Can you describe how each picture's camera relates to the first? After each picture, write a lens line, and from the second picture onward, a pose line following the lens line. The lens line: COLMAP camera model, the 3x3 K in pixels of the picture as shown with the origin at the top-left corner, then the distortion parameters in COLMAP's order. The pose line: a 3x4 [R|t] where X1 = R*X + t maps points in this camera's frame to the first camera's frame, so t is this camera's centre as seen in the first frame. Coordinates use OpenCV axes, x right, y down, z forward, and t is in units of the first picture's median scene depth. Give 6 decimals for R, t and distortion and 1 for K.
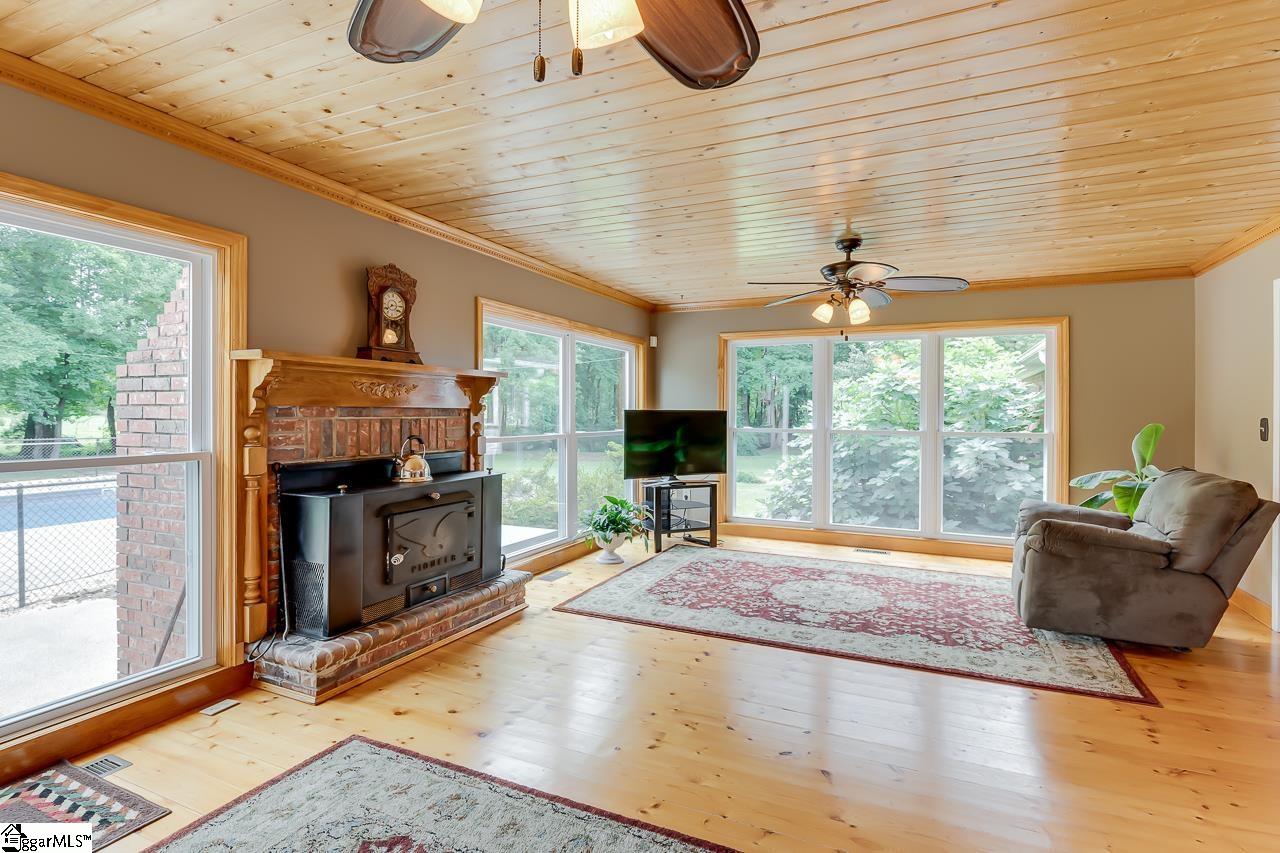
lens RADIAL K [[590.1, 0, 636.3], [0, 590.1, 416.5], [0, 0, 1]] dist [0.014411, -0.000825]
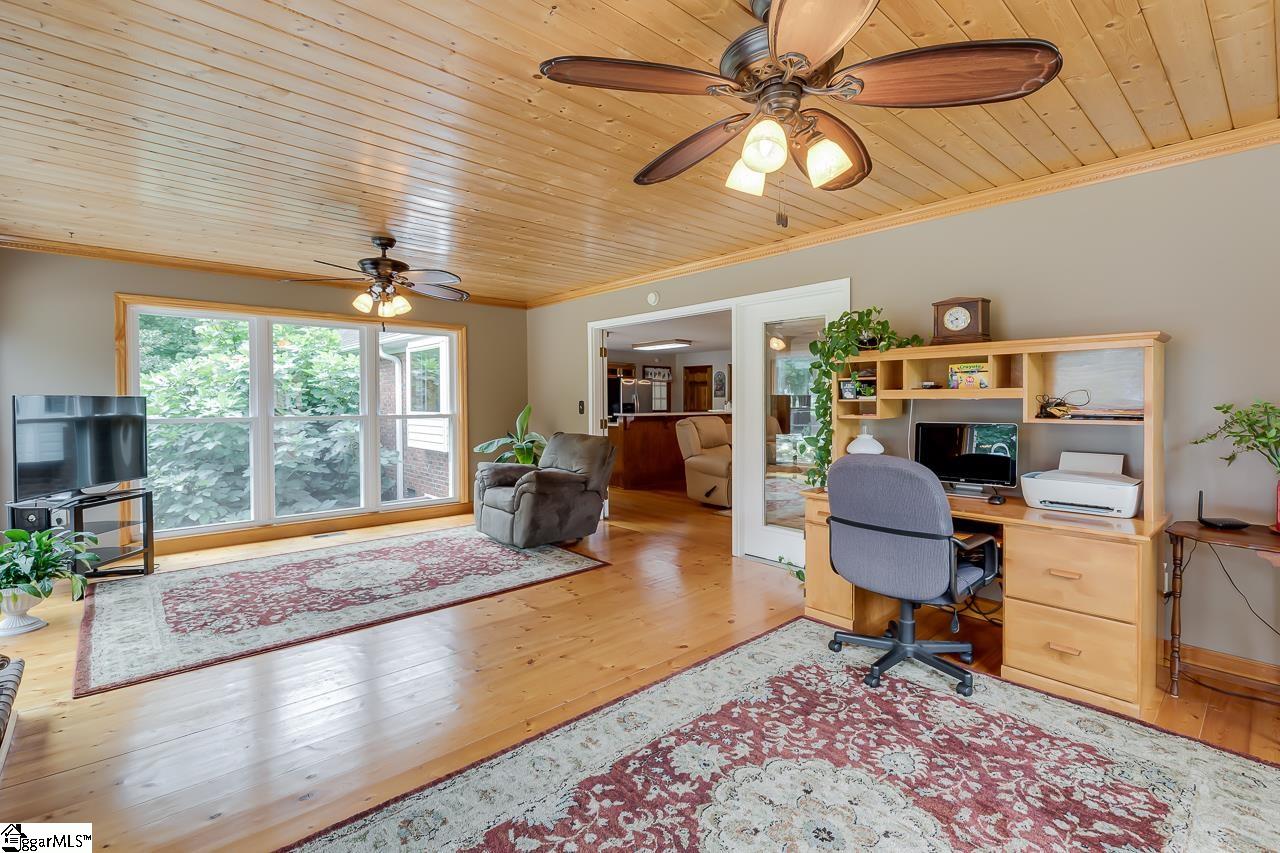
lens RADIAL K [[590.1, 0, 632.7], [0, 590.1, 419.9], [0, 0, 1]] dist [0.014411, -0.000825]
pose [[0.423208, -0.038320, 0.905222, -0.450299], [0.011400, 0.999251, 0.036971, -0.003663], [-0.905961, -0.005327, 0.423328, 0.141248]]
